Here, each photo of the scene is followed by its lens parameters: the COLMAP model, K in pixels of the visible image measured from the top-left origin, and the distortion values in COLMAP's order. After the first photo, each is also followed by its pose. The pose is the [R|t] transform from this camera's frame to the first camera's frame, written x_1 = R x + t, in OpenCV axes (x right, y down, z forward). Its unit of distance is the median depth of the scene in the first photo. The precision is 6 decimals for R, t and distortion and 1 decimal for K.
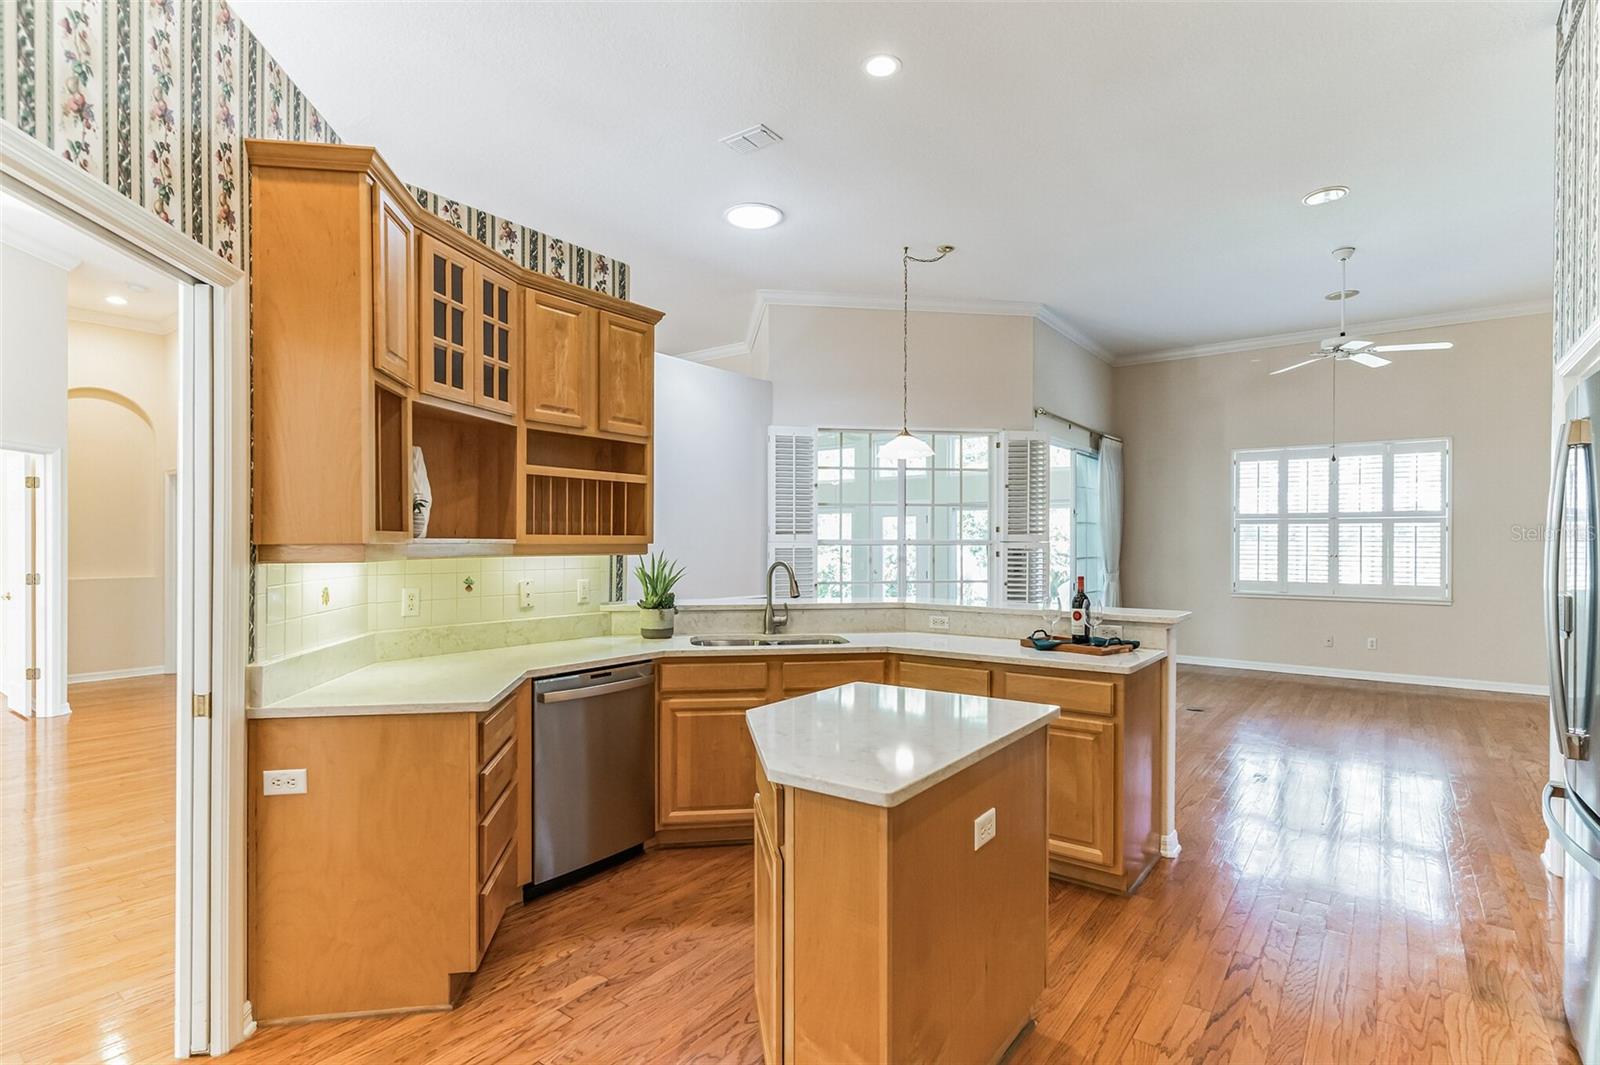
lens RADIAL K [[782.0, 0, 798.0], [0, 782.0, 543.1], [0, 0, 1]] dist [-0.003529, -0.000018]
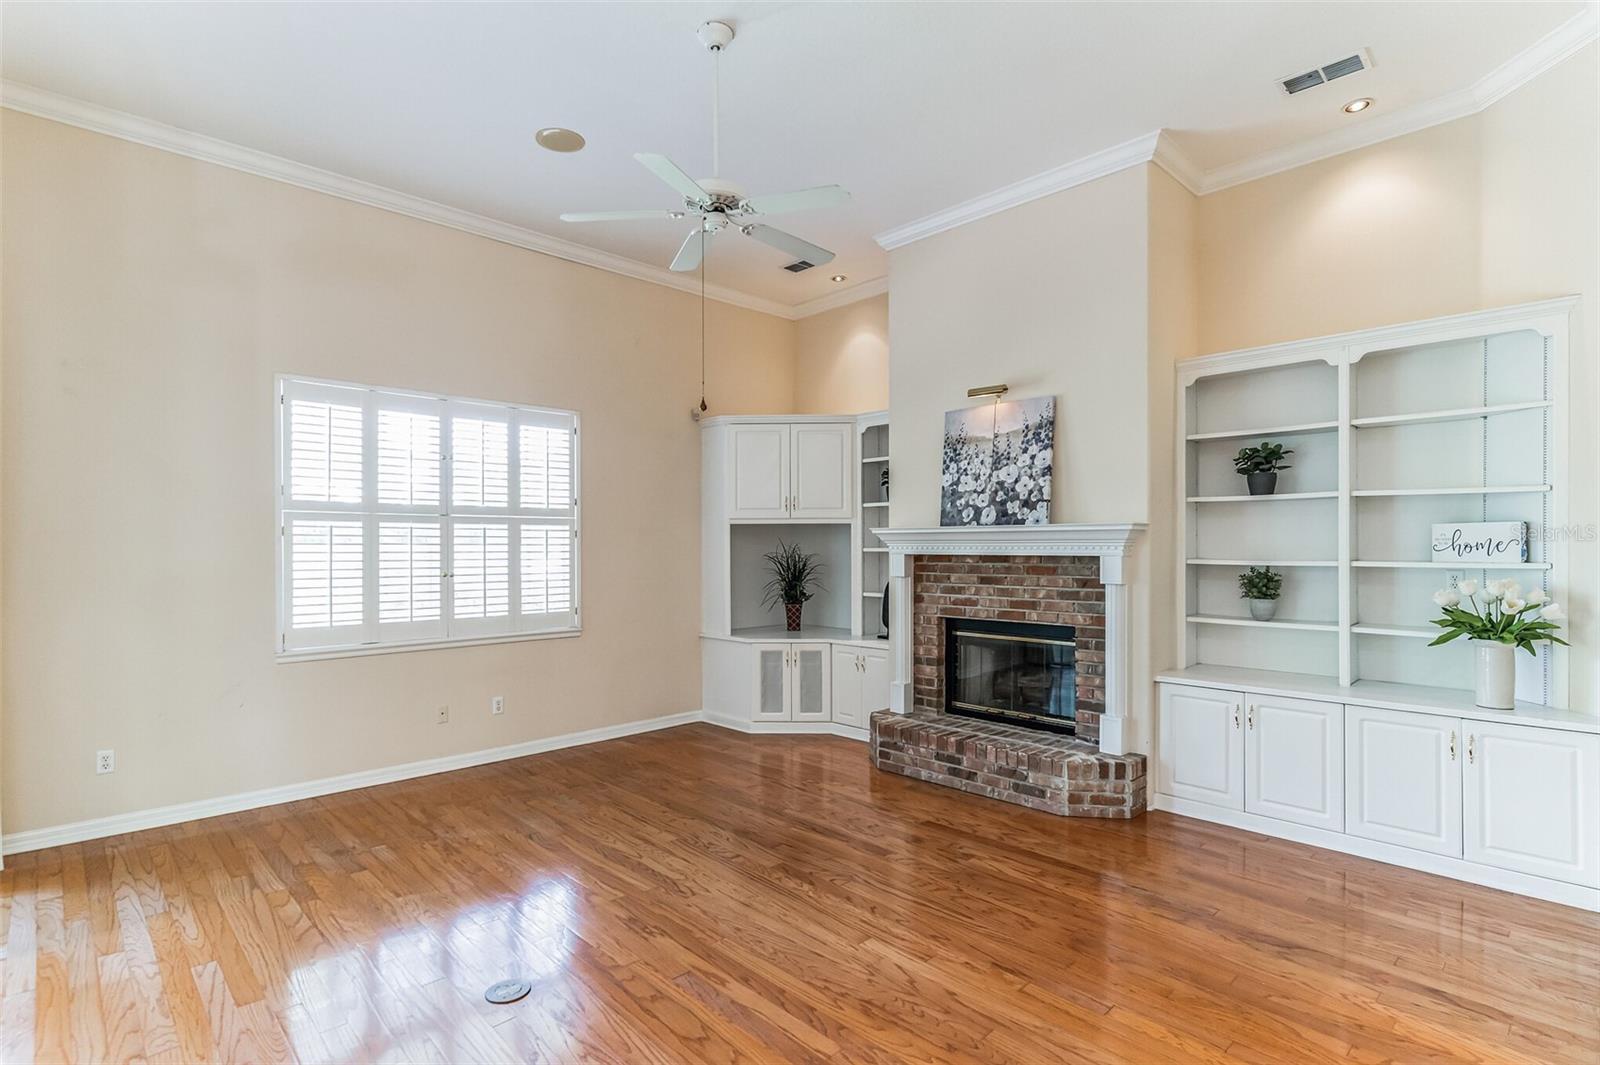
lens RADIAL K [[782.0, 0, 795.7], [0, 782.0, 537.6], [0, 0, 1]] dist [-0.003529, -0.000018]
pose [[0.146995, -0.002440, 0.989134, 0.110761], [-0.000421, 0.999997, 0.002529, -0.015346], [-0.989137, -0.000788, 0.146993, 0.637505]]
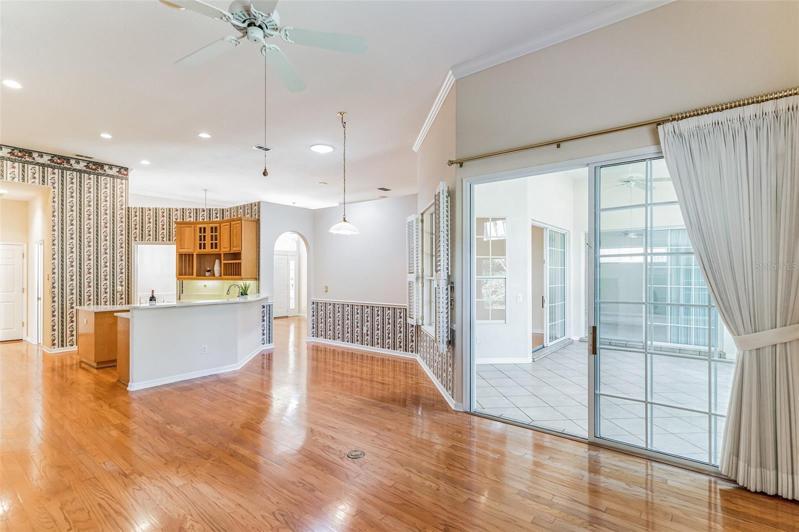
lens RADIAL K [[390.5, 0, 400.9], [0, 390.5, 269.6], [0, 0, 1]] dist [-0.003529, -0.000018]
pose [[-0.018365, -0.009371, -0.999787, 0.797488], [-0.000578, 0.999956, -0.009362, -0.010731], [0.999831, 0.000406, -0.018369, 0.850723]]
